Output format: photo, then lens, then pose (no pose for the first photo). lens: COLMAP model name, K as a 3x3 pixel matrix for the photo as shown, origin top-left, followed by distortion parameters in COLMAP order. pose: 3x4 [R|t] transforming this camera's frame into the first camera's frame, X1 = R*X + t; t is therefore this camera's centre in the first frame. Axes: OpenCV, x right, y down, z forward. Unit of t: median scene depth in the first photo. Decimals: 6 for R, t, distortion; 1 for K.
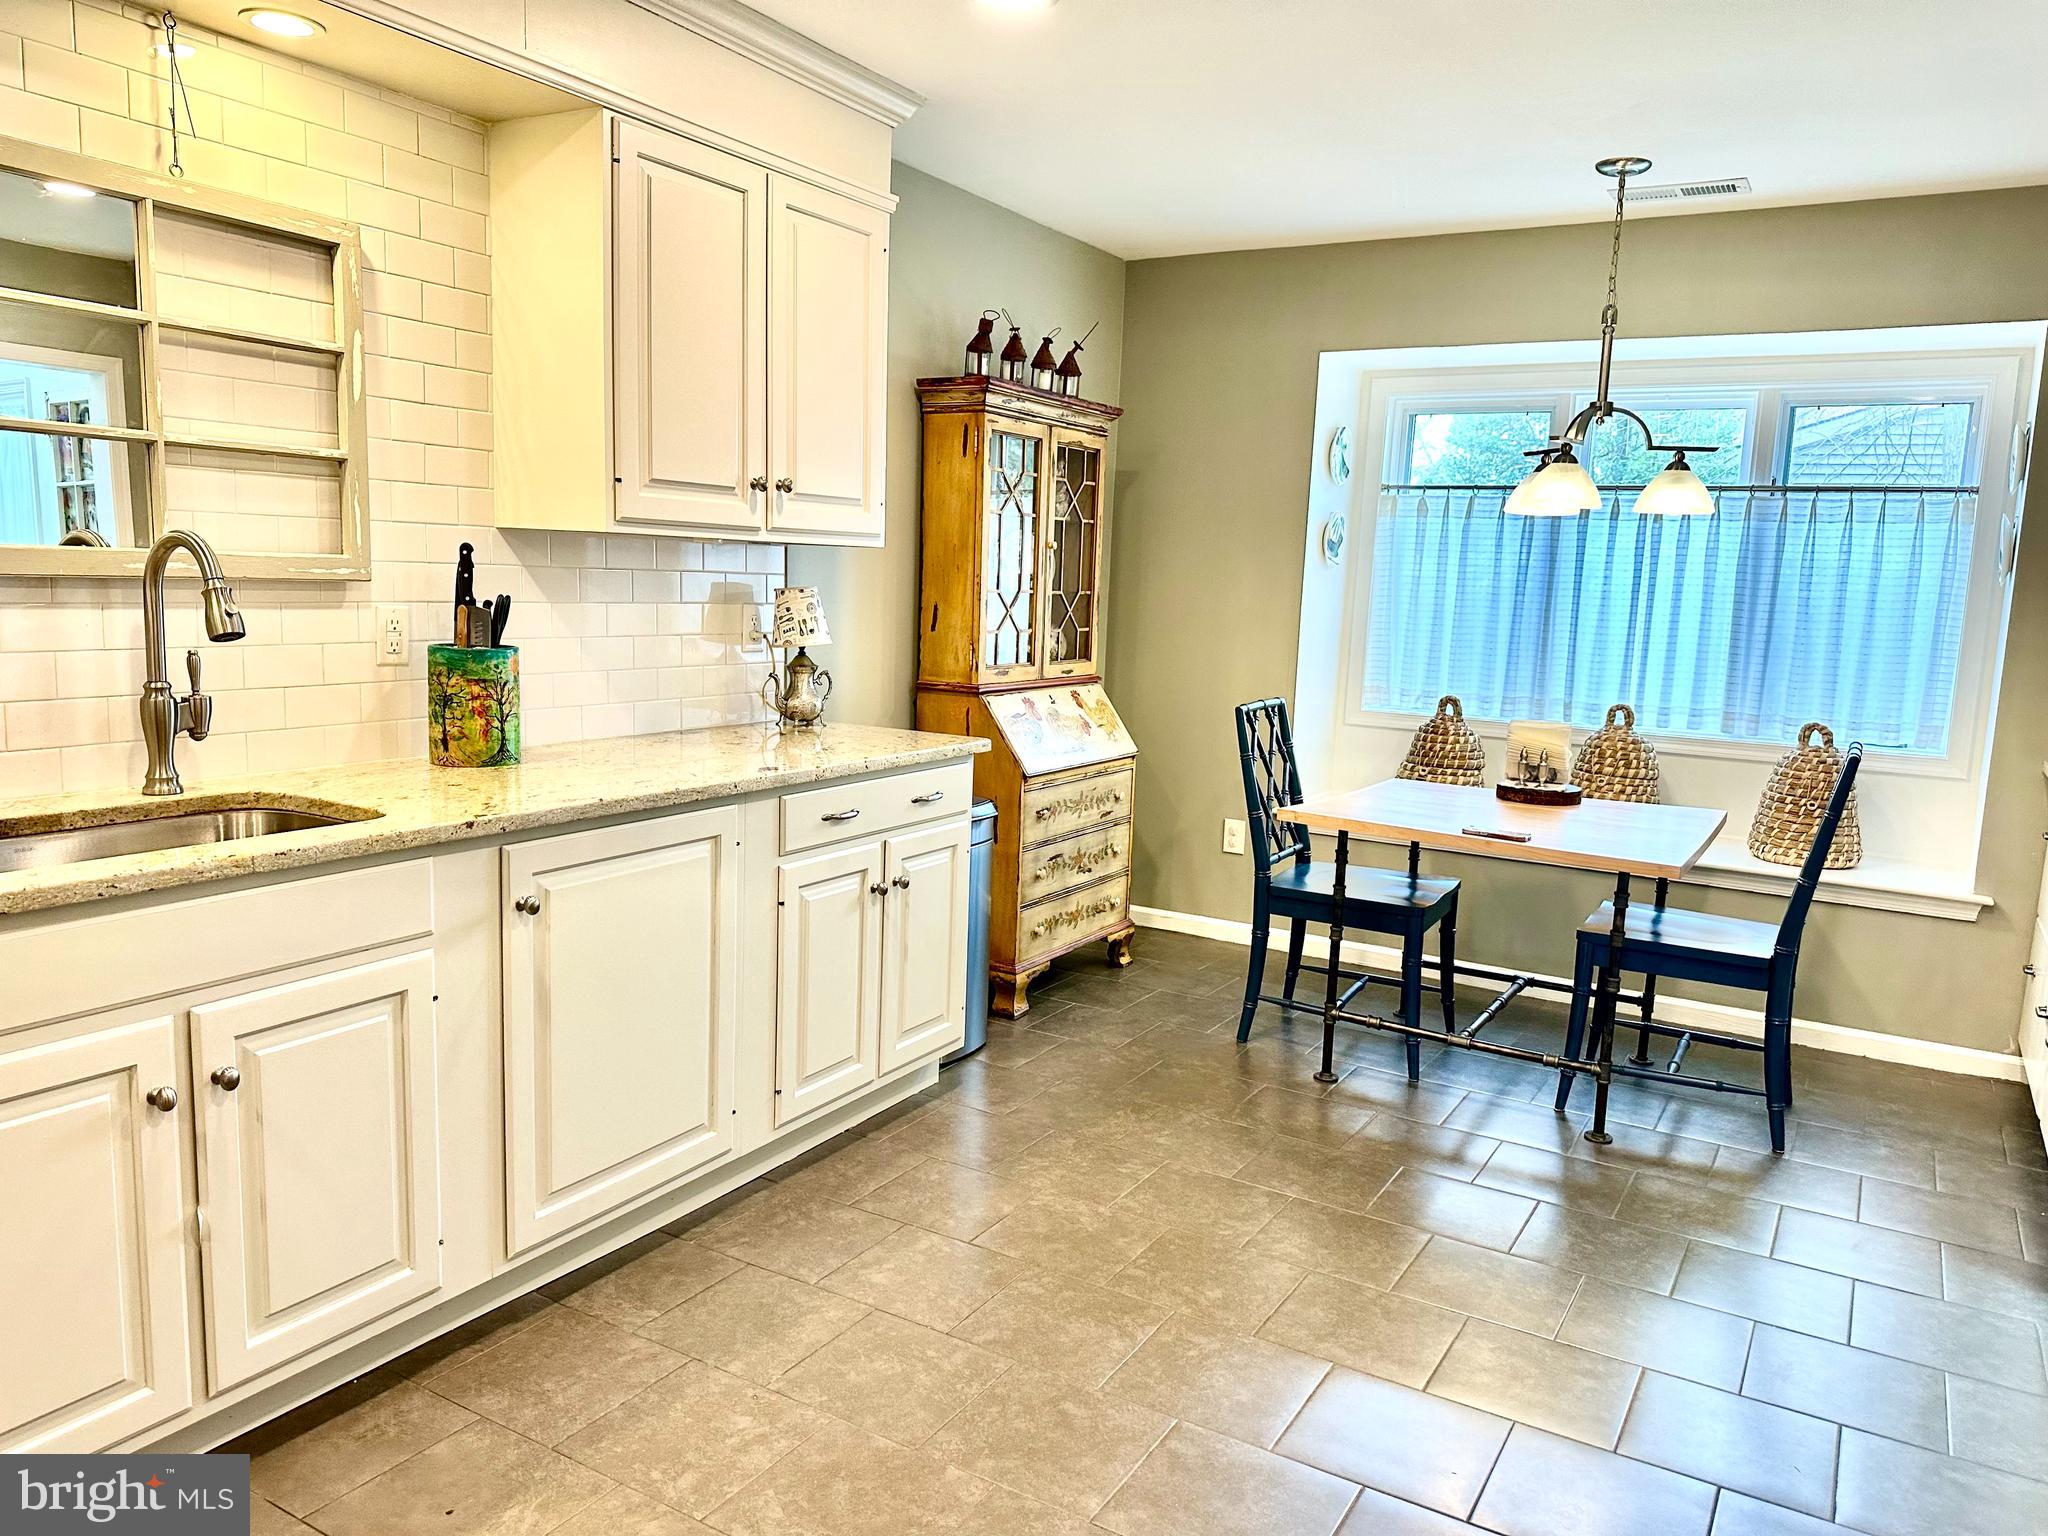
lens RADIAL K [[1449.7, 0, 1030.5], [0, 1449.7, 779.1], [0, 0, 1]] dist [0.122492, -0.189712]
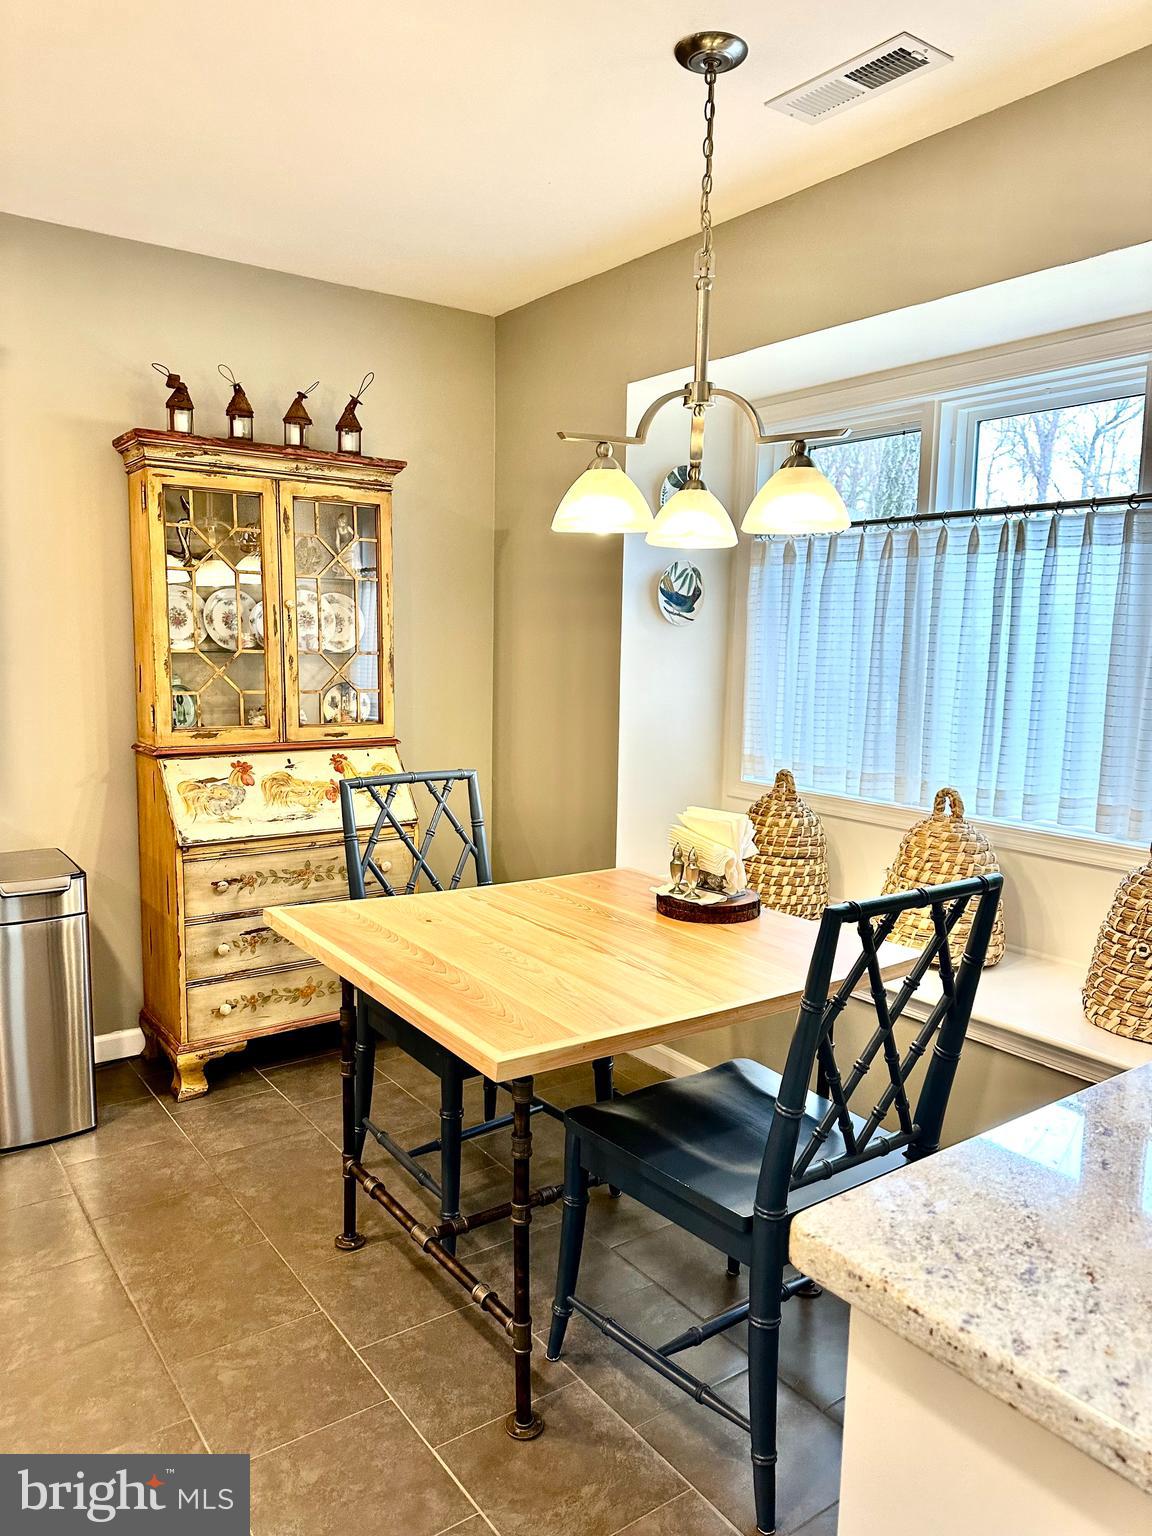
lens RADIAL K [[1075.3, 0, 576.0], [0, 1075.3, 768.0], [0, 0, 1]] dist [0.084633, -0.137786]
pose [[0.916470, 0.027069, -0.399187, 0.539932], [-0.039527, 0.998954, -0.023010, -0.048880], [0.398146, 0.036867, 0.916581, 0.478846]]
